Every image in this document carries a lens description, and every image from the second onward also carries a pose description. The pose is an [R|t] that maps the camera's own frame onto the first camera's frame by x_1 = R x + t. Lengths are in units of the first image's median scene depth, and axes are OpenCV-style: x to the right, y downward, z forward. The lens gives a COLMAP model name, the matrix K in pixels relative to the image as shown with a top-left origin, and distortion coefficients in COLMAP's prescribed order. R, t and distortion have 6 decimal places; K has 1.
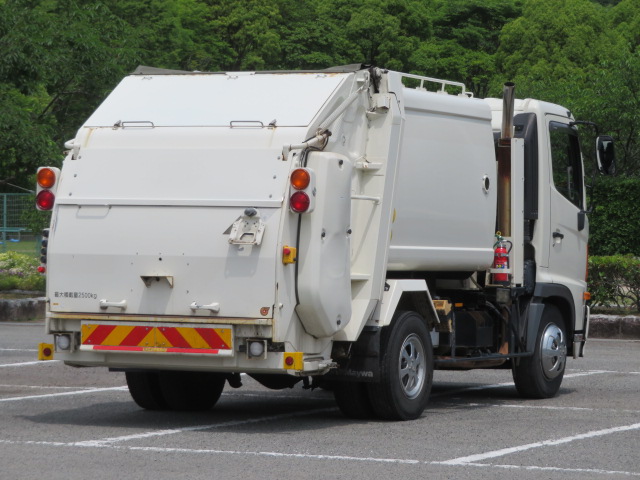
lens RADIAL K [[2821.2, 0, 320.0], [0, 2821.2, 240.0], [0, 0, 1]] dist [-0.003310, 2.157677]
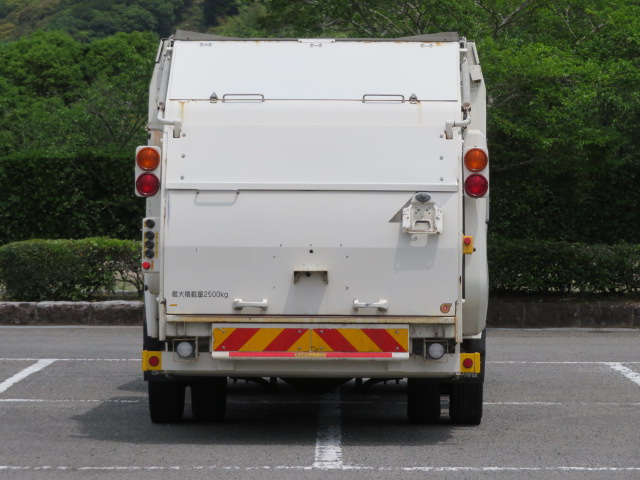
lens RADIAL K [[2821.2, 0, 320.0], [0, 2821.2, 240.0], [0, 0, 1]] dist [-0.003310, 2.157677]
pose [[0.912564, -0.013544, 0.408709, -0.412111], [0.010037, 0.999892, 0.010724, -0.006123], [-0.408810, -0.005684, 0.912602, 0.198709]]
